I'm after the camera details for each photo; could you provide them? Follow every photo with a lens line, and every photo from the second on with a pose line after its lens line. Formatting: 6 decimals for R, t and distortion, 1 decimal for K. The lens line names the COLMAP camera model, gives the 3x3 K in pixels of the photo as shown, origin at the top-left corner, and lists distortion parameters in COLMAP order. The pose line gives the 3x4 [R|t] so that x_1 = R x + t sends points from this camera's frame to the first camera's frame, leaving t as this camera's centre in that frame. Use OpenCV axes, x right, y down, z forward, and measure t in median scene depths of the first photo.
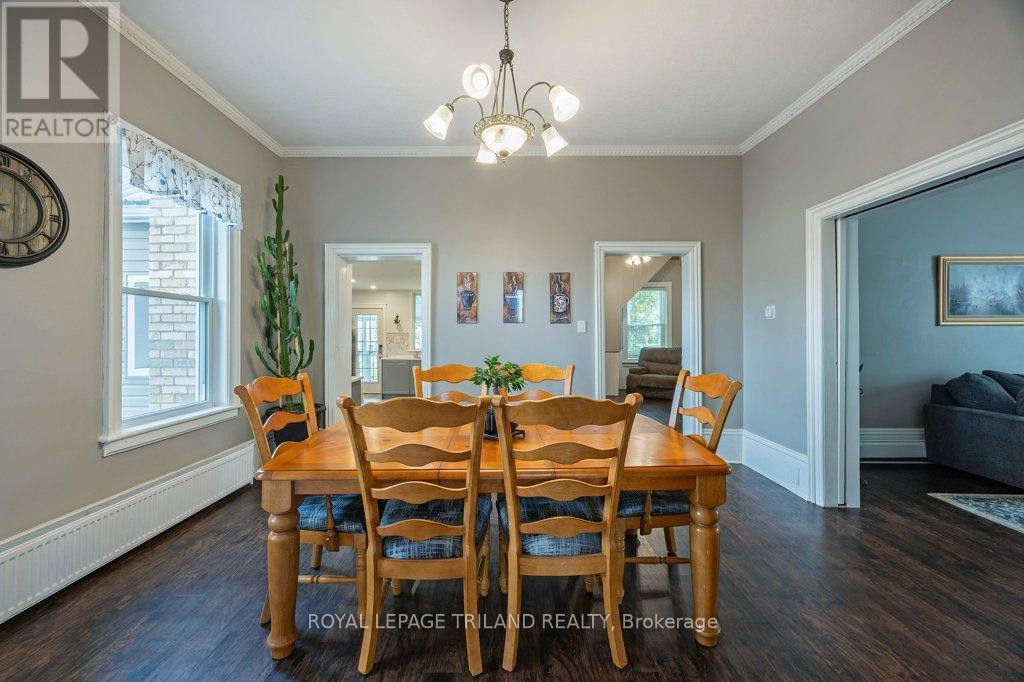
lens RADIAL K [[398.7, 0, 512.0], [0, 398.7, 341.0], [0, 0, 1]] dist [0.000123, 0.000164]
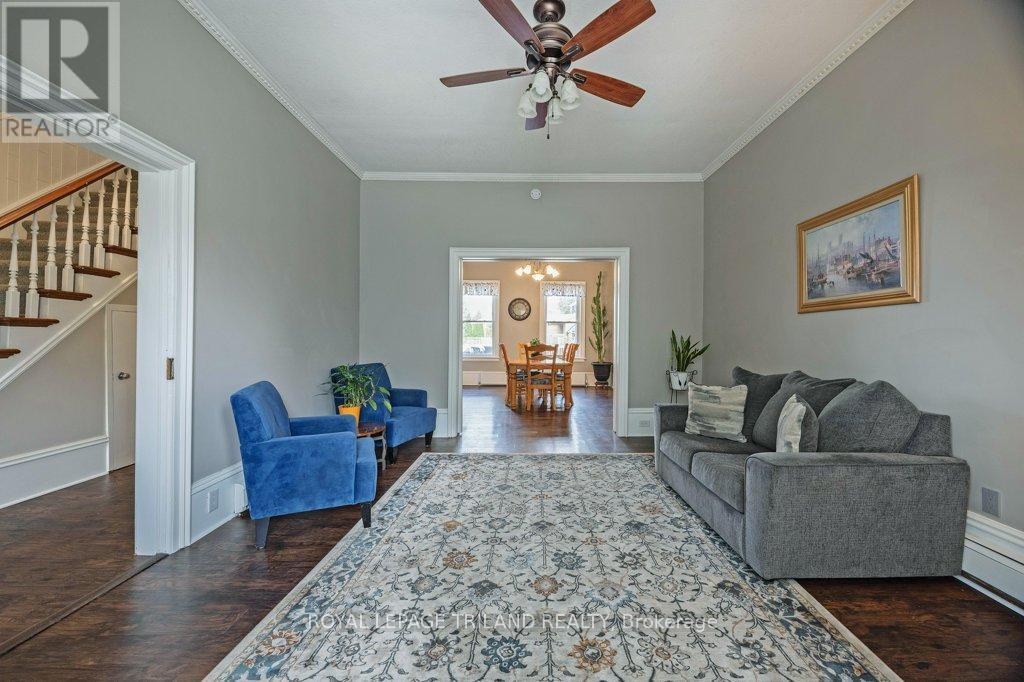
lens RADIAL K [[398.7, 0, 512.0], [0, 398.7, 341.0], [0, 0, 1]] dist [0.000123, 0.000164]
pose [[-0.017693, 0.011005, -0.999783, 1.879920], [-0.020818, 0.999719, 0.011372, 0.017113], [0.999627, 0.021015, -0.017459, 0.438905]]
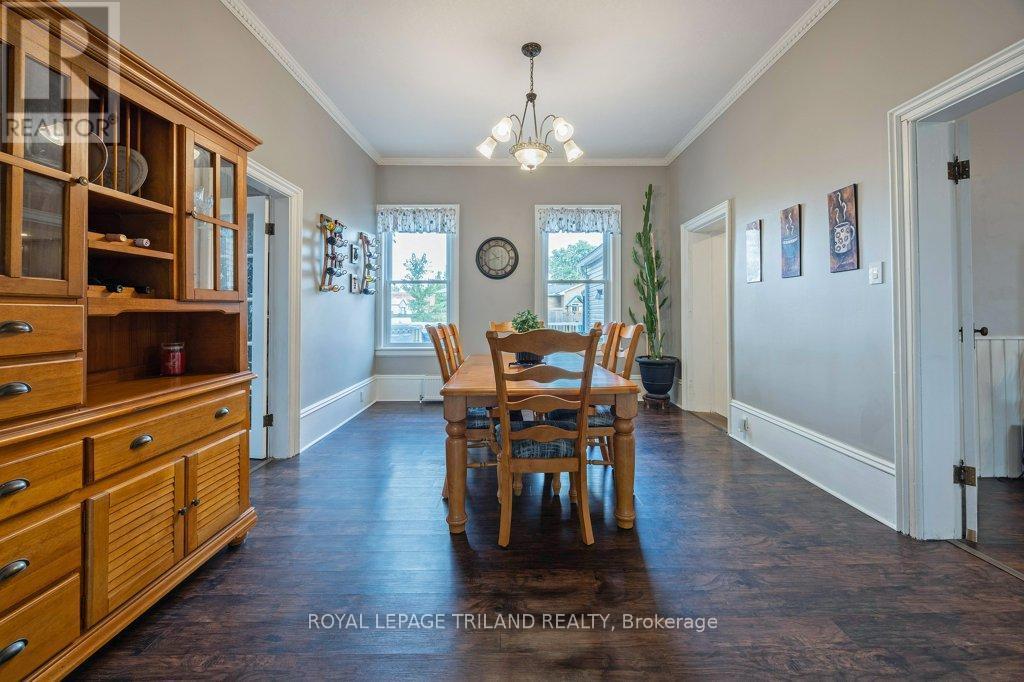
lens RADIAL K [[398.7, 0, 512.0], [0, 398.7, 341.0], [0, 0, 1]] dist [0.000123, 0.000164]
pose [[-0.000752, 0.072106, -0.997397, 0.760178], [-0.010585, 0.997341, 0.072110, 0.025750], [0.999944, 0.010611, 0.000013, 0.489453]]
